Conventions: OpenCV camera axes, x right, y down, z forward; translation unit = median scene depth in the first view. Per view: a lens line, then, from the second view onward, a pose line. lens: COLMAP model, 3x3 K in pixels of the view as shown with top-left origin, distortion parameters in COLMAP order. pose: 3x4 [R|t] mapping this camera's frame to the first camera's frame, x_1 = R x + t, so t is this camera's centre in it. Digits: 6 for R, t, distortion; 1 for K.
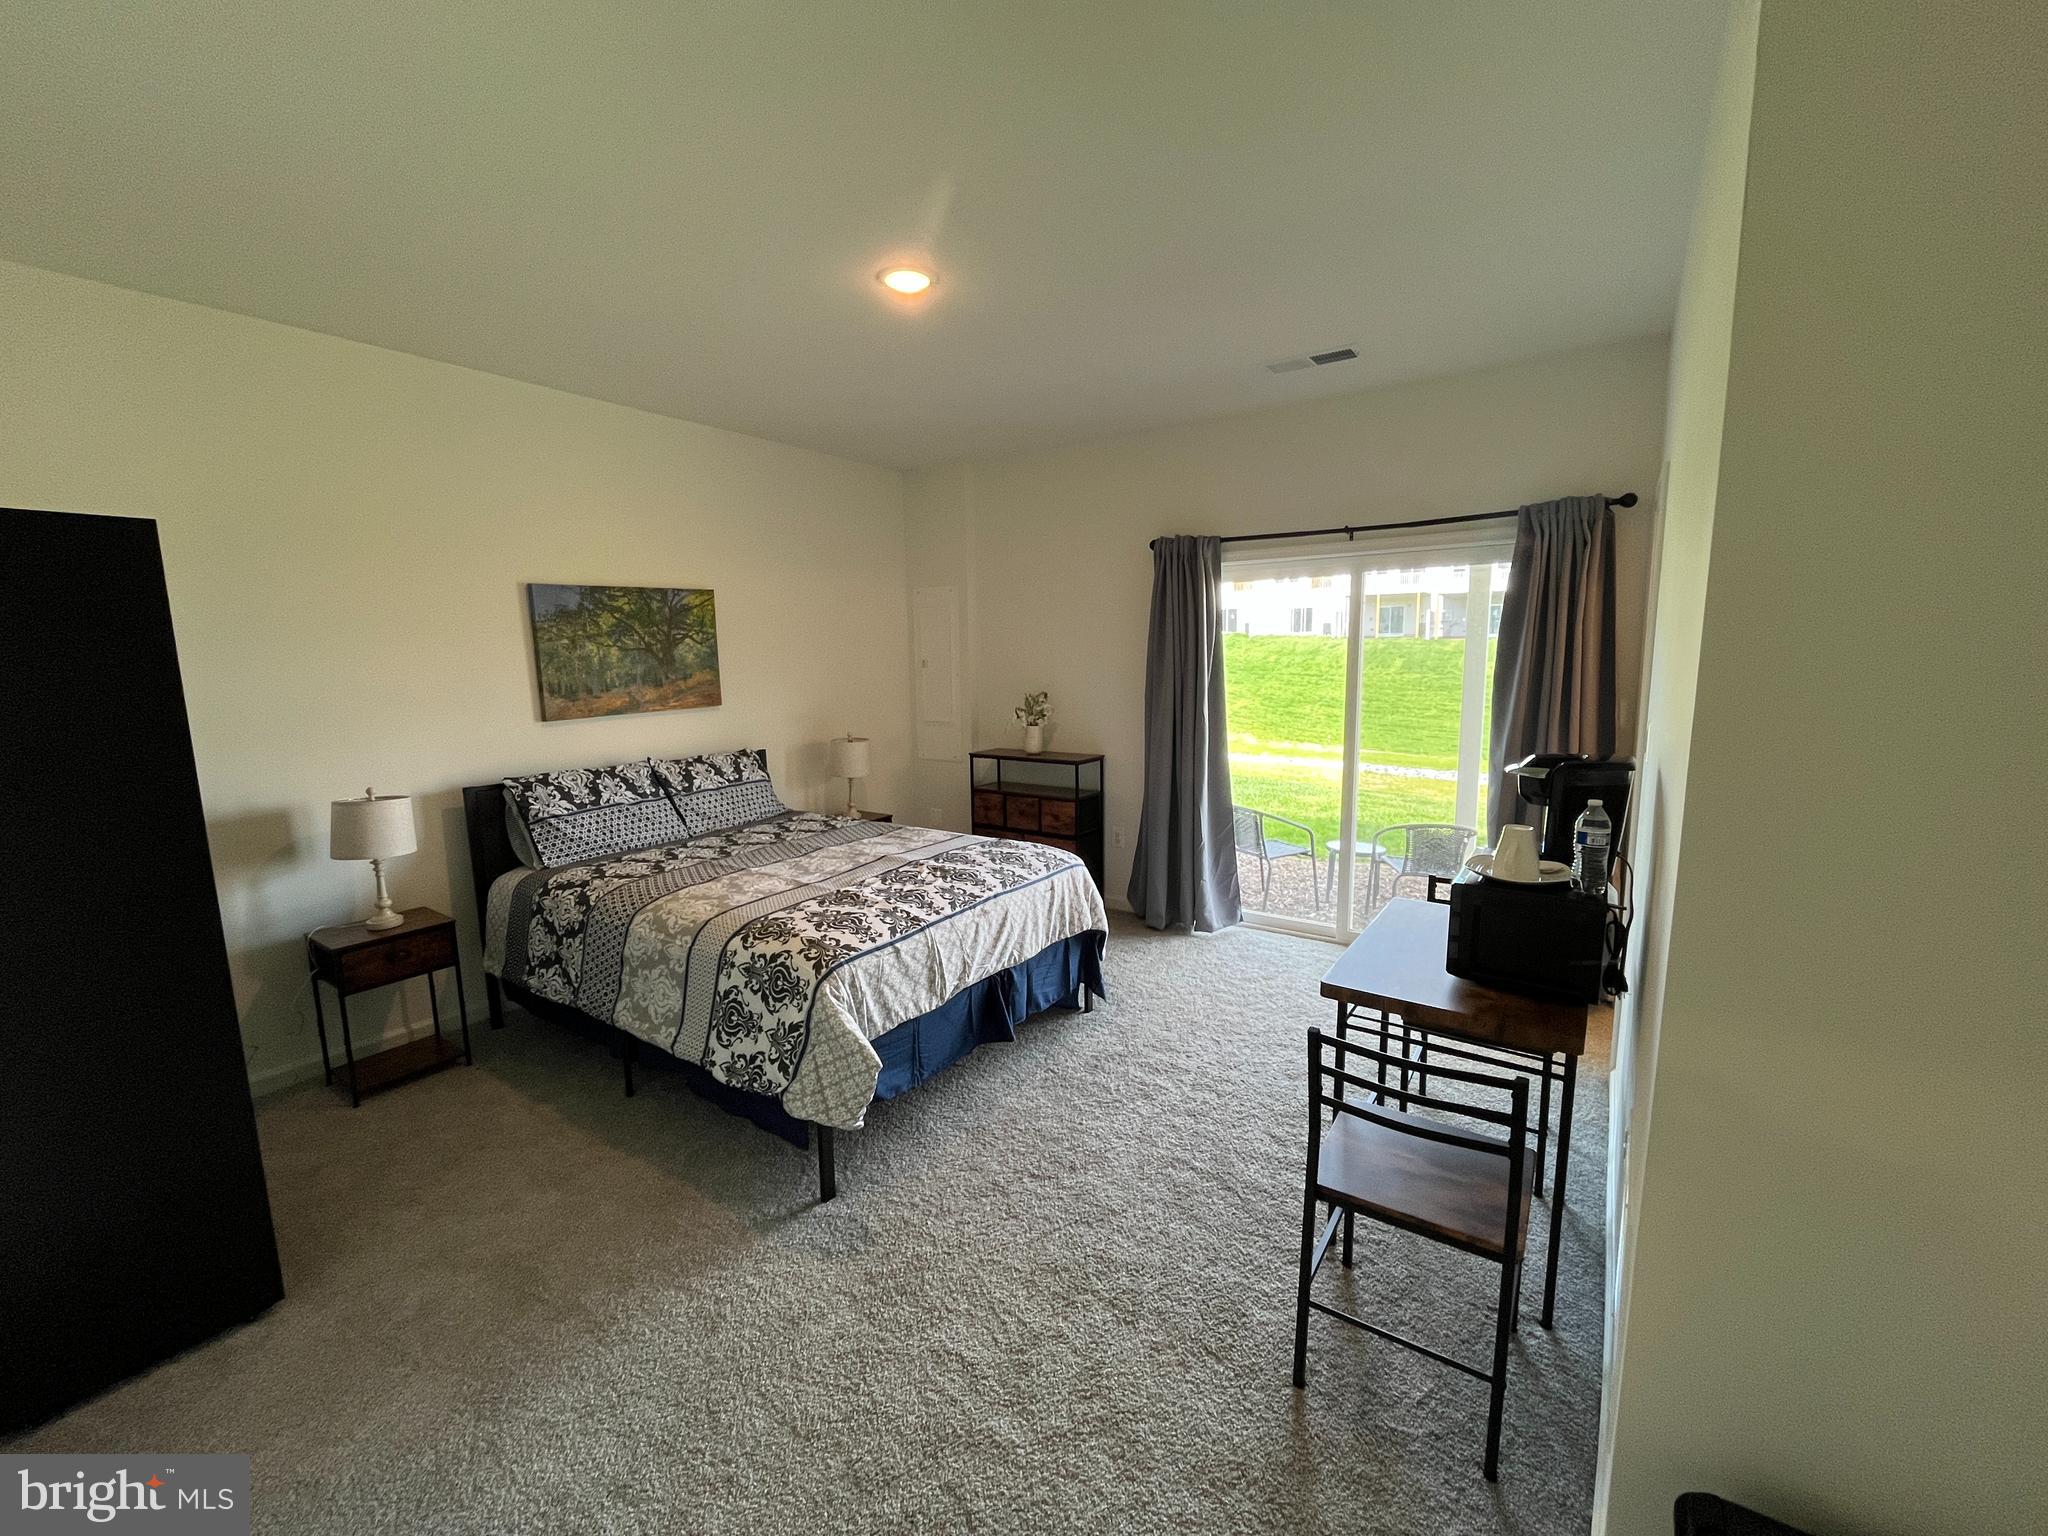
lens RADIAL K [[843.9, 0, 1016.4], [0, 843.9, 764.1], [0, 0, 1]] dist [-0.002798, 0.000029]
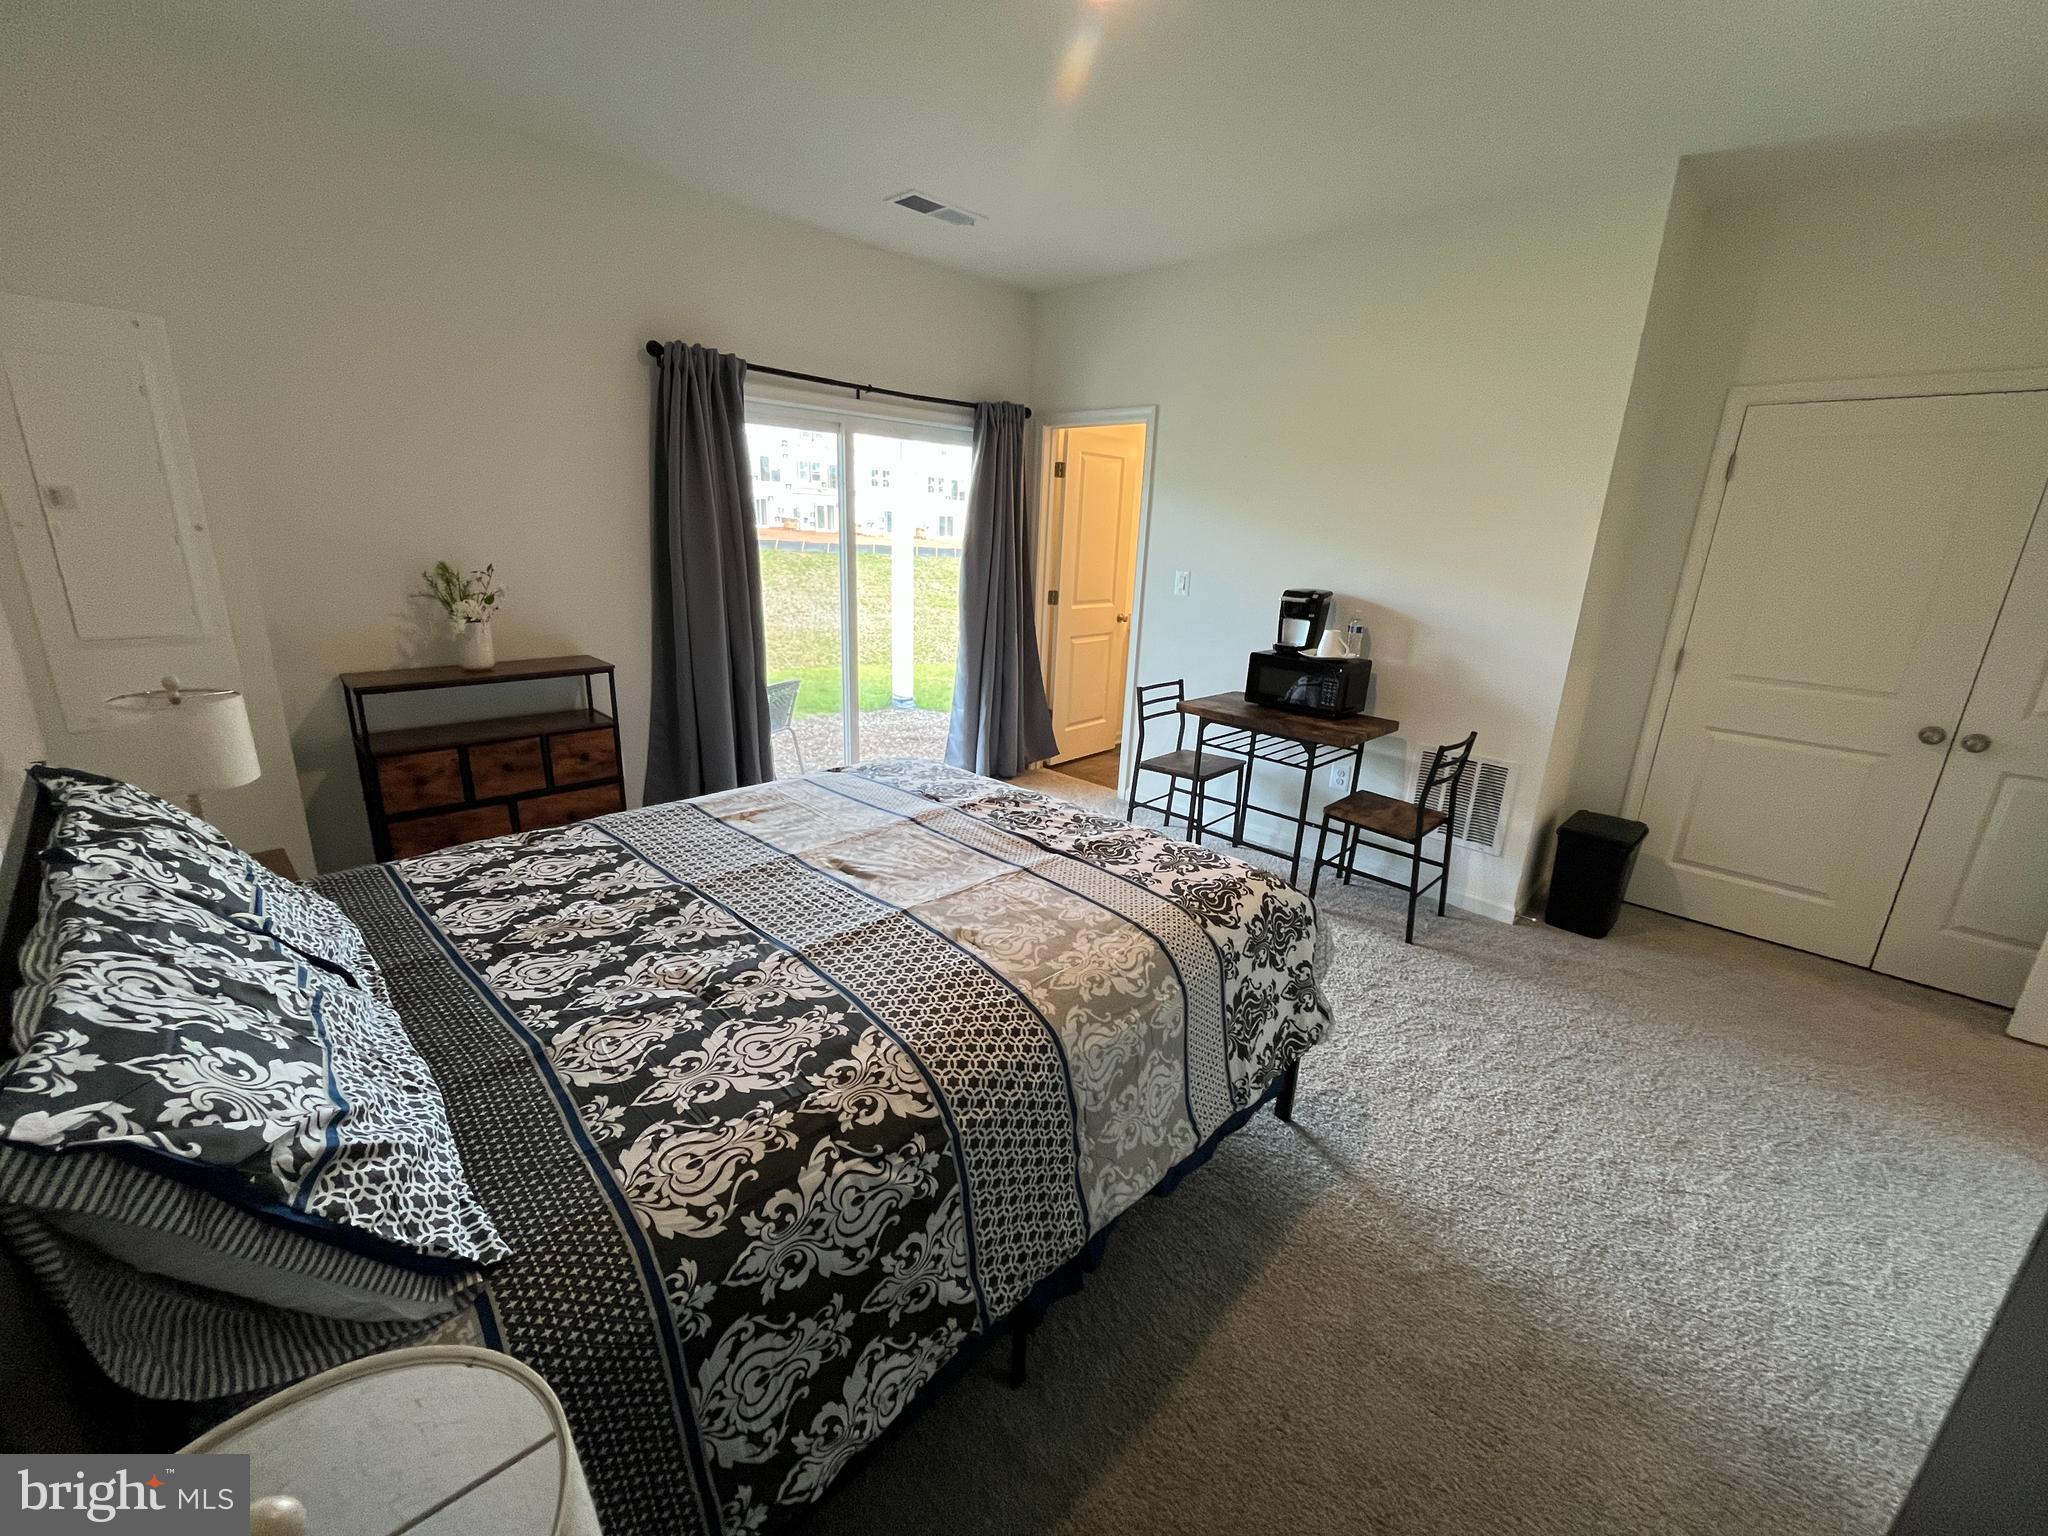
lens RADIAL K [[843.9, 0, 1013.4], [0, 843.9, 768.7], [0, 0, 1]] dist [-0.002798, 0.000029]
pose [[0.154158, -0.257769, 0.953829, -0.841726], [0.093769, 0.964829, 0.245587, -0.092981], [-0.983587, 0.051581, 0.172906, 0.877619]]
